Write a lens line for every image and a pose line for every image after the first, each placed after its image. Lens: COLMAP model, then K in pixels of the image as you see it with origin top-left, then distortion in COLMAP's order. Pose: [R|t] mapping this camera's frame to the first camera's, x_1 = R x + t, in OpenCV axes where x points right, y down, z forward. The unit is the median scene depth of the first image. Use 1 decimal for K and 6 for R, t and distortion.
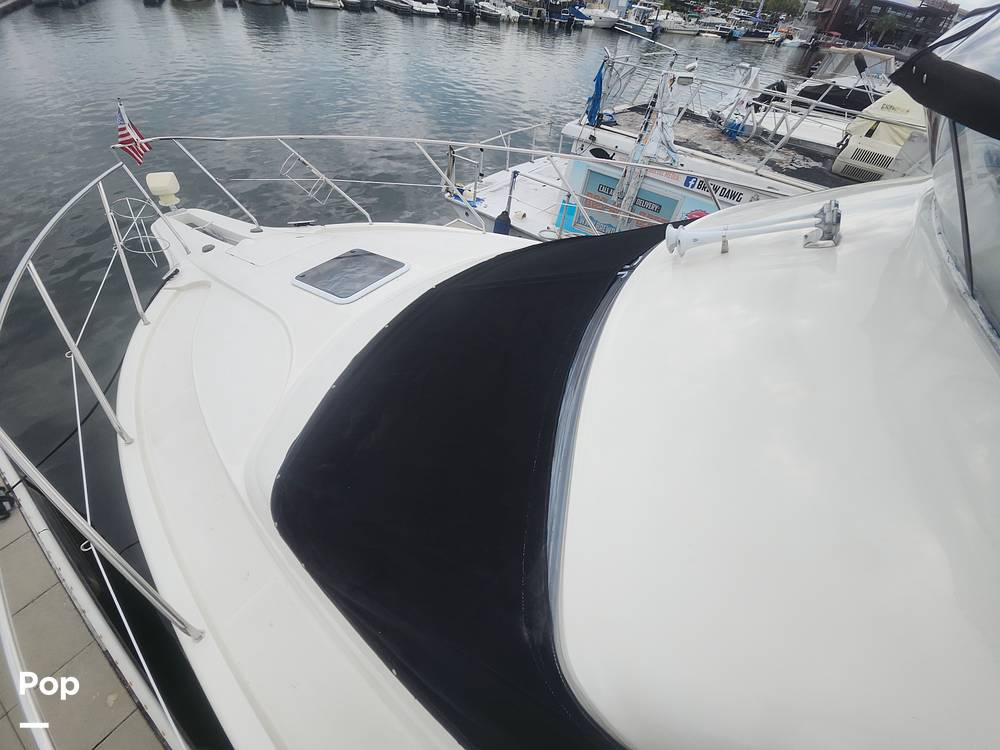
lens RADIAL K [[391.8, 0, 493.3], [0, 391.8, 378.7], [0, 0, 1]] dist [-0.001466, -0.010510]
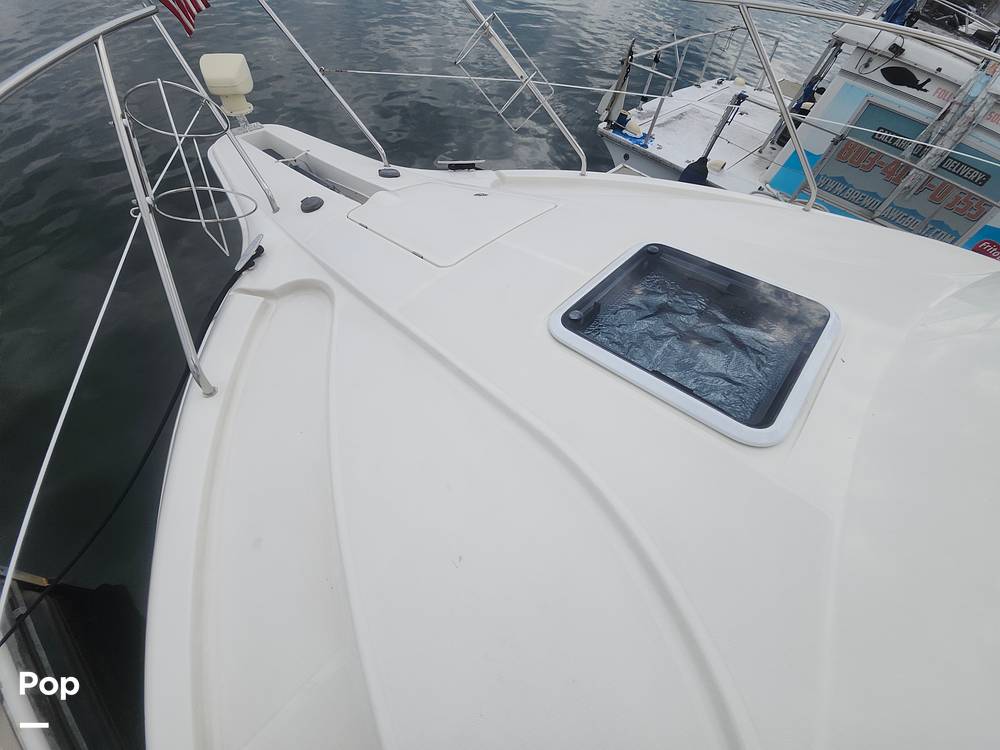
lens RADIAL K [[382.0, 0, 485.6], [0, 382.0, 375.4], [0, 0, 1]] dist [-0.000234, -0.010027]
pose [[0.991936, 0.105141, -0.070767, -0.392340], [-0.094559, 0.985748, 0.139135, -0.179937], [0.084387, -0.131322, 0.987742, 0.427401]]
